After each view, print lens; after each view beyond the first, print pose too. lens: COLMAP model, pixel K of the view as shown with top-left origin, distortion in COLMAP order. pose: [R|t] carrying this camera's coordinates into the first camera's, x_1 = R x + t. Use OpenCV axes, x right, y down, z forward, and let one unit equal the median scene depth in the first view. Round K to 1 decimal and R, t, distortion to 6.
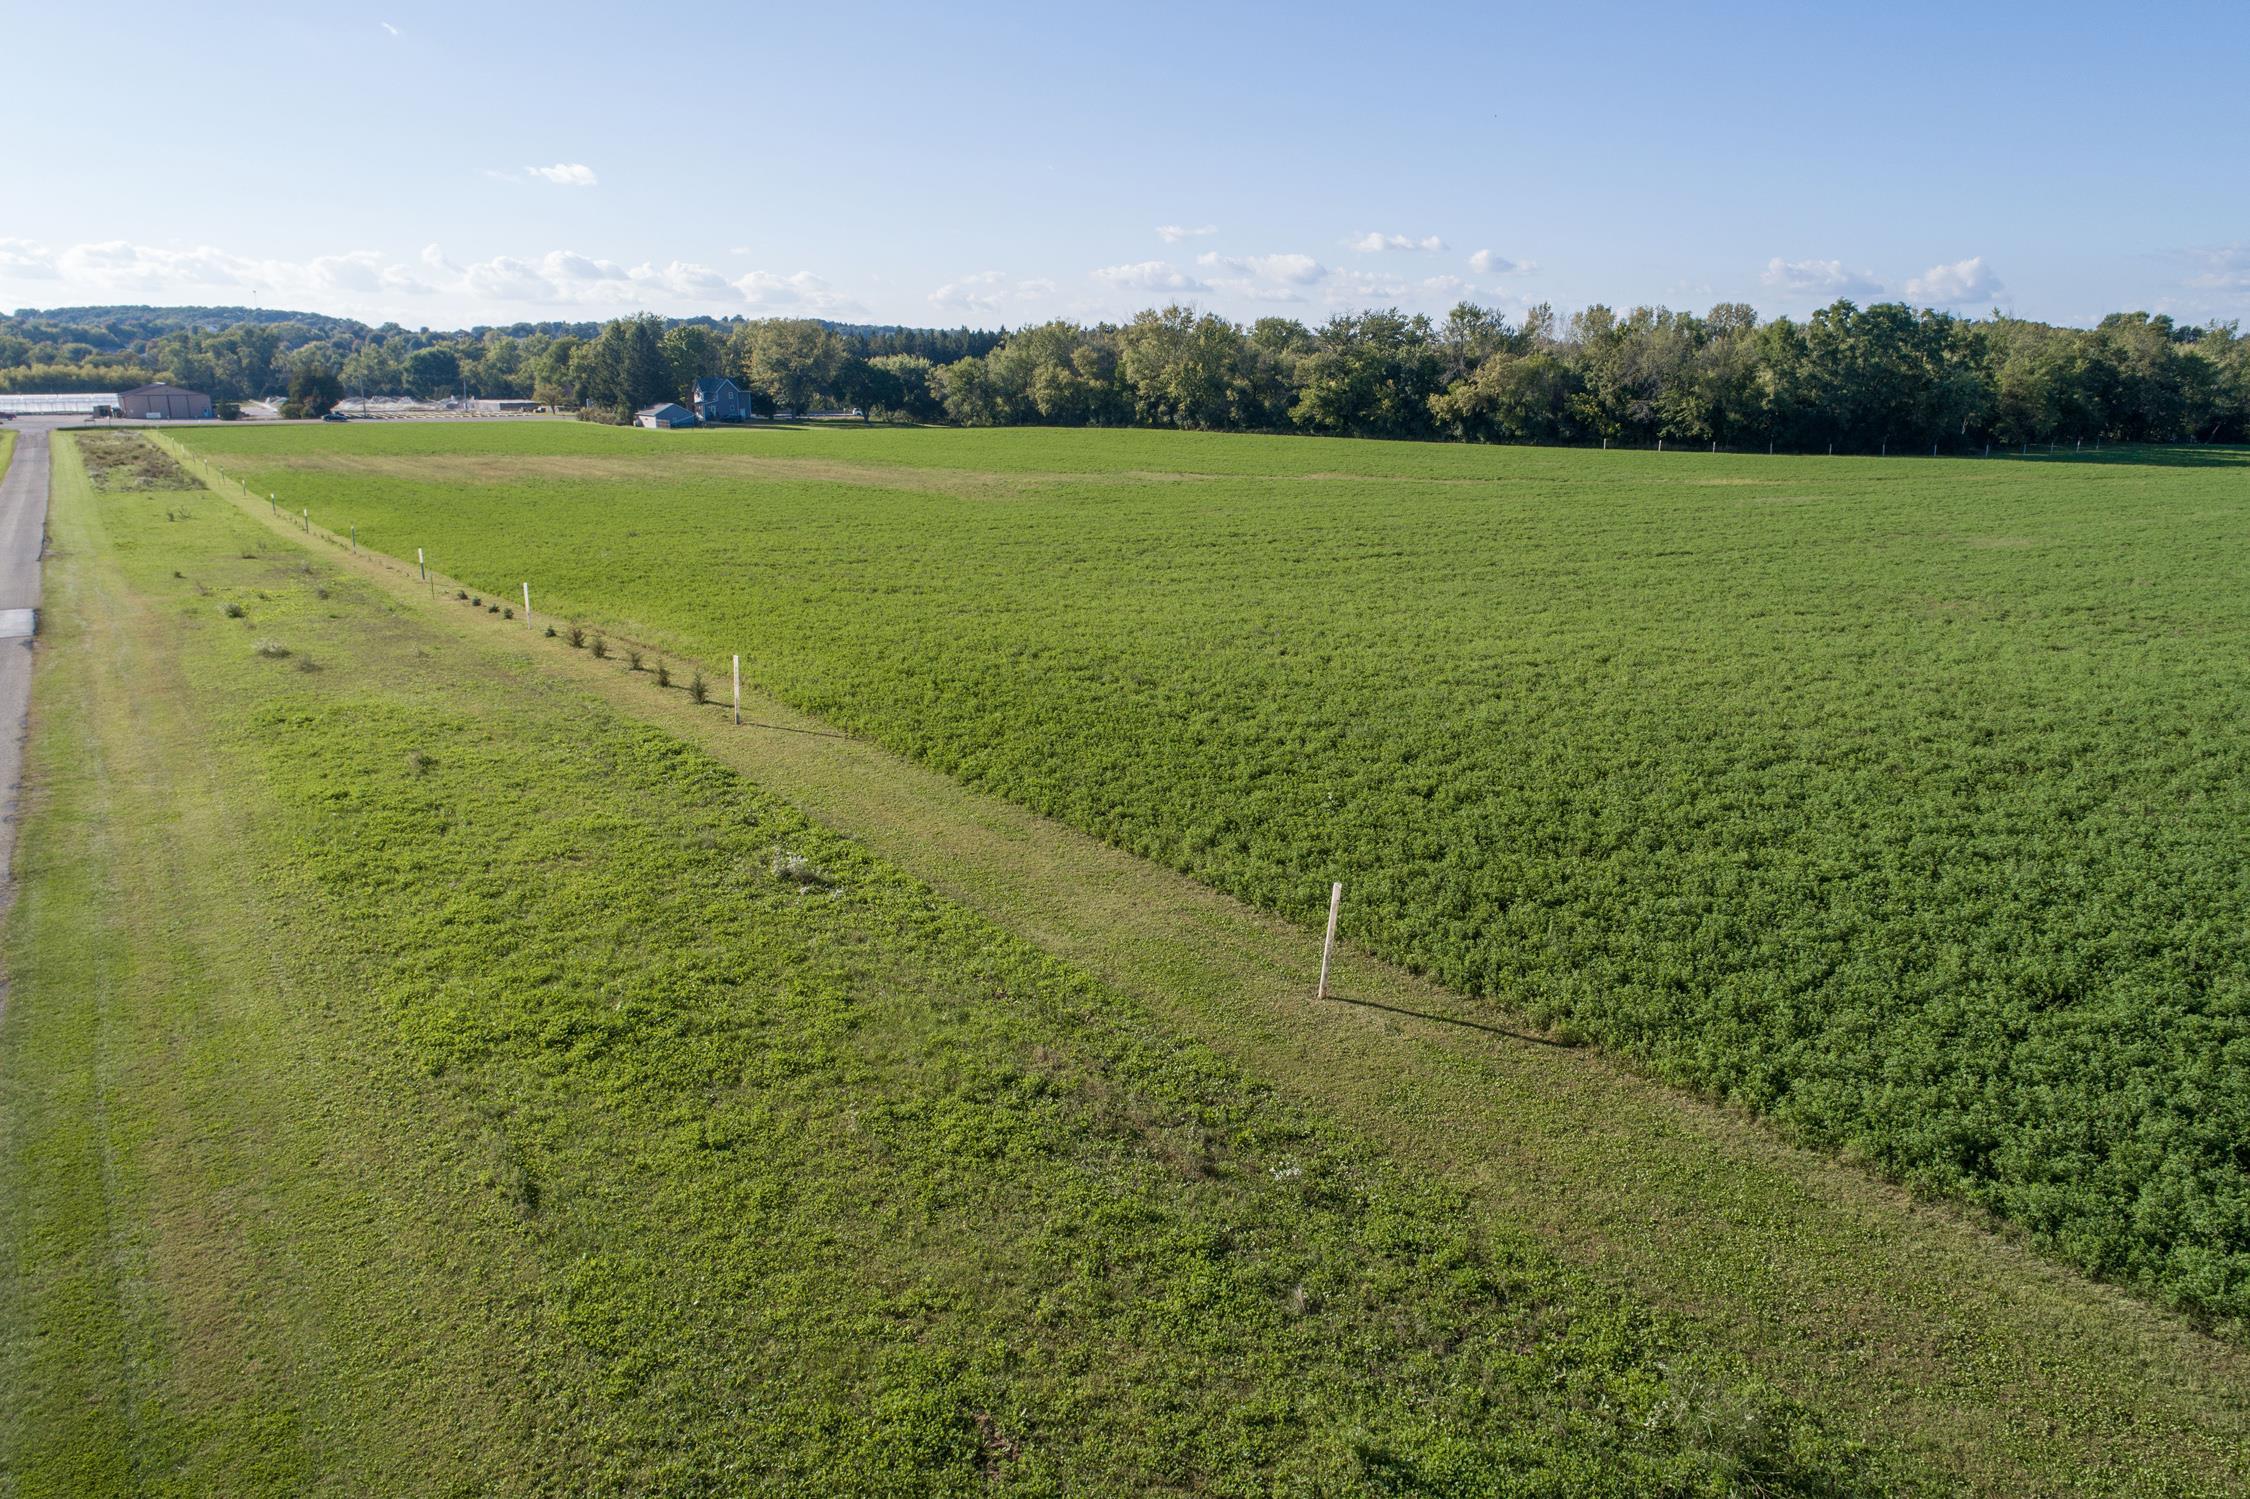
lens RADIAL K [[1522.1, 0, 1106.9], [0, 1522.1, 739.1], [0, 0, 1]] dist [-0.010935, 0.010239]
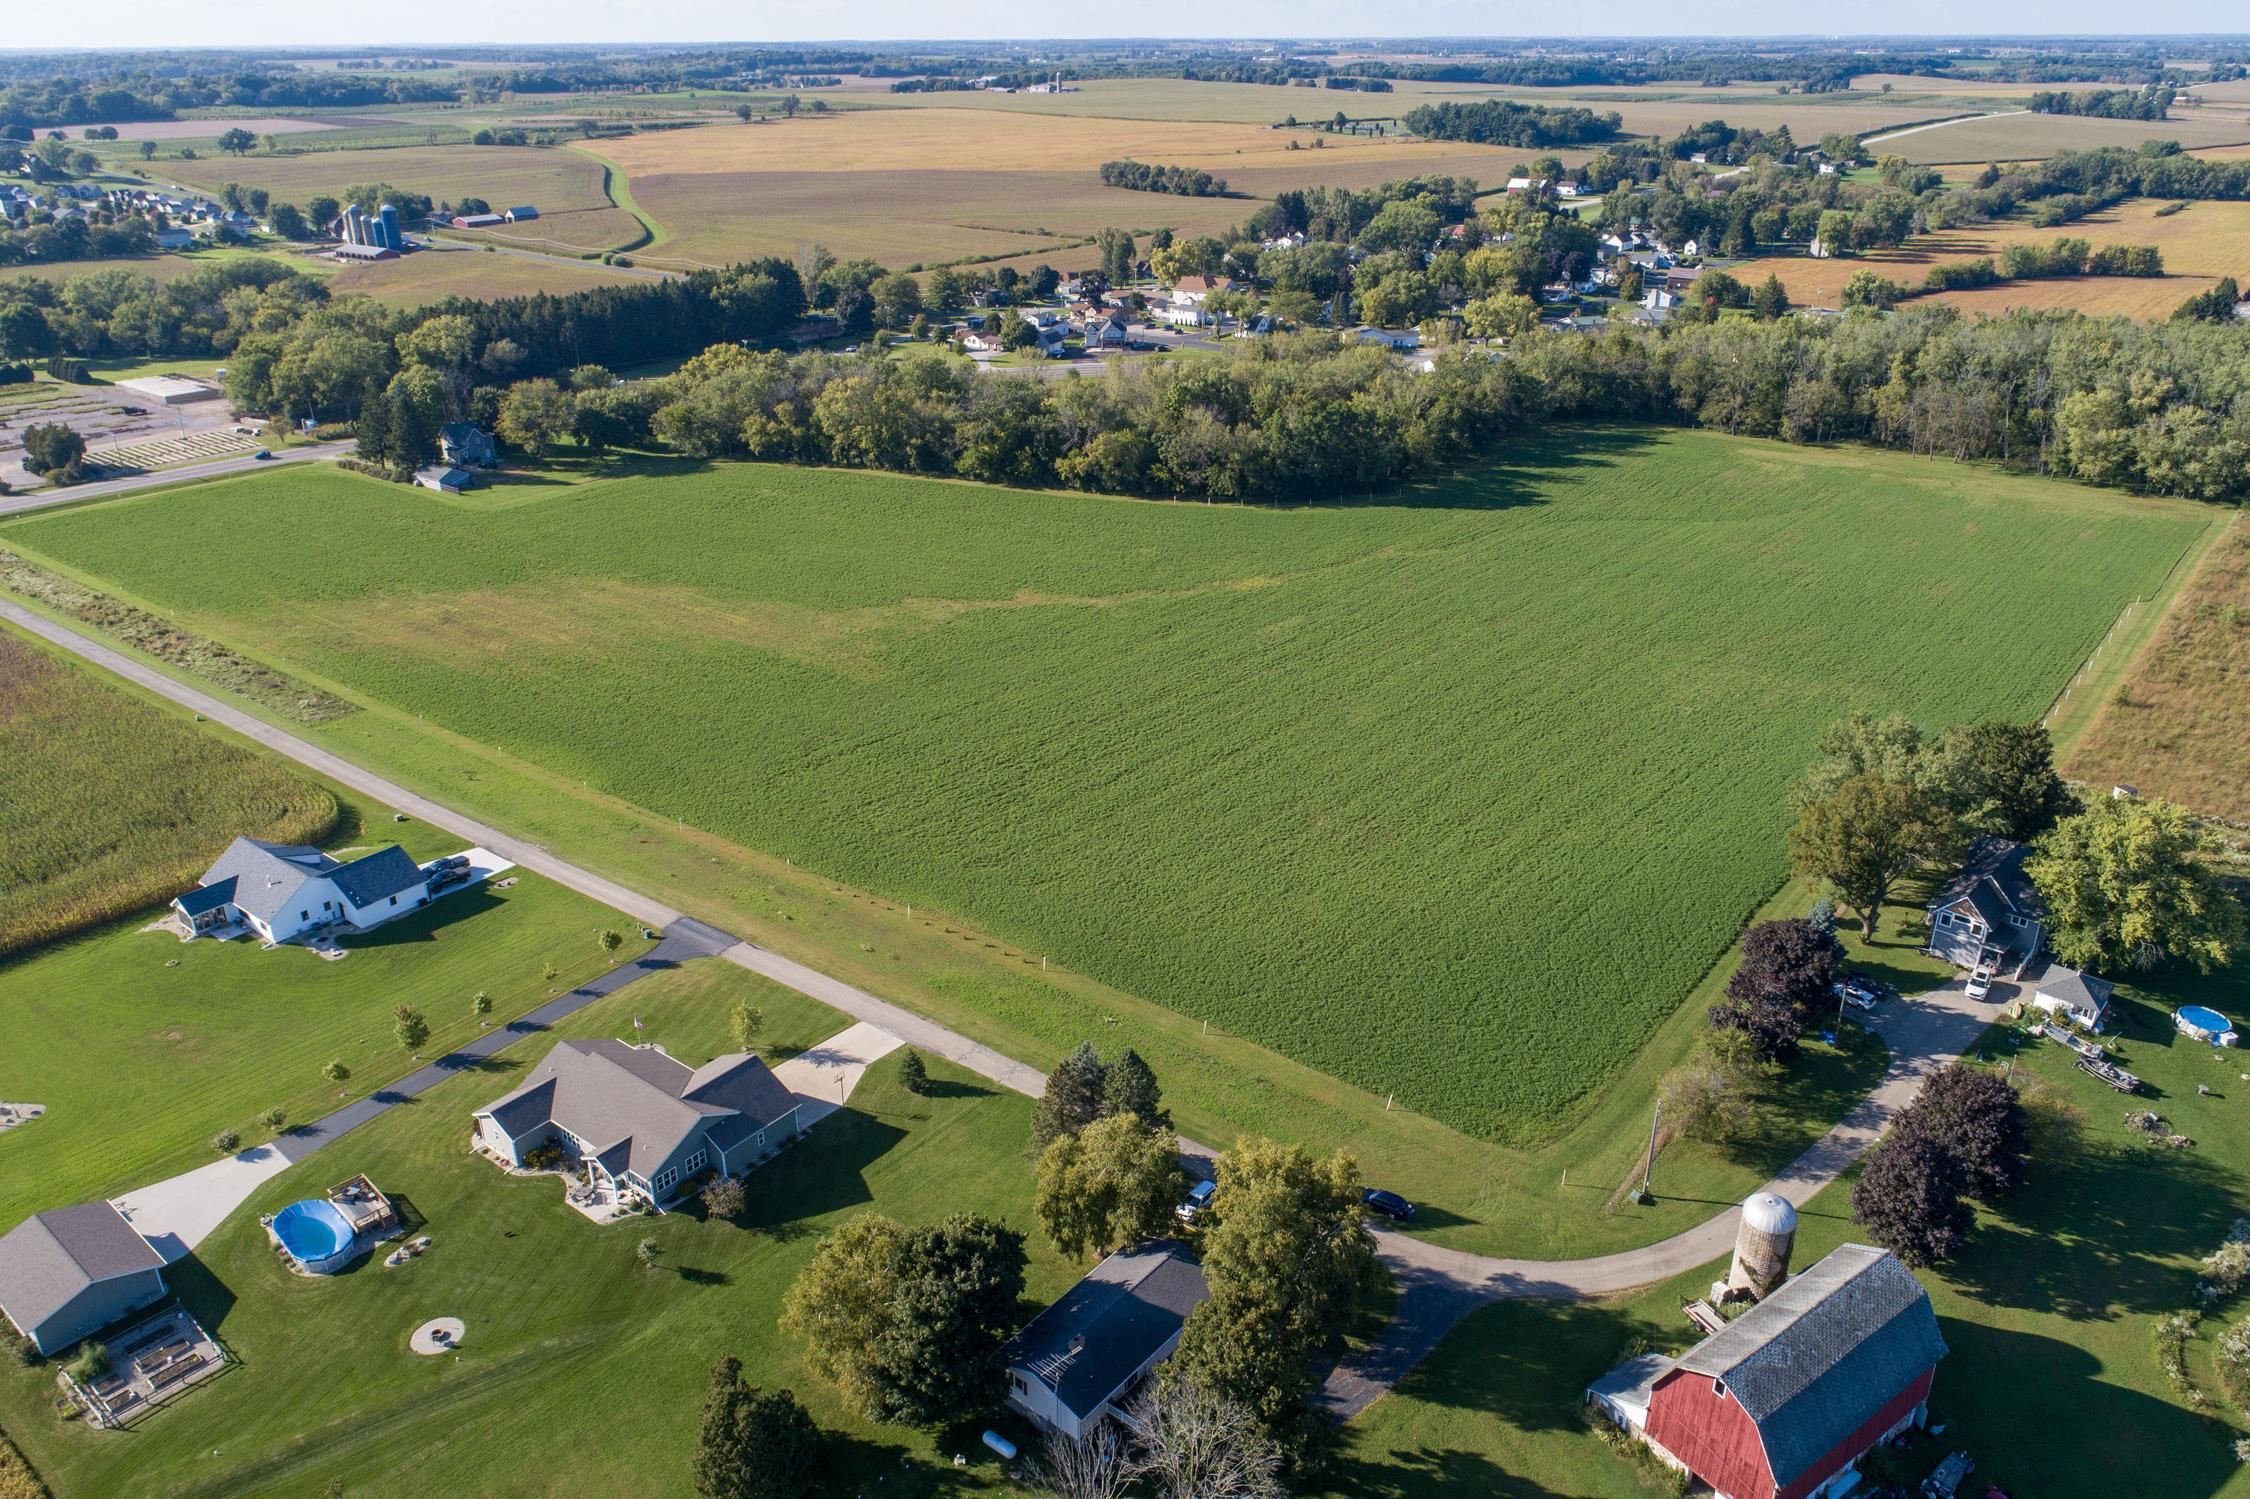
lens RADIAL K [[1522.1, 0, 1133.0], [0, 1522.1, 750.5], [0, 0, 1]] dist [-0.010935, 0.010239]
pose [[0.952949, -0.118283, 0.279103, -0.146928], [0.078112, 0.985453, 0.150932, -0.157250], [-0.292895, -0.122029, 0.948326, -0.406980]]
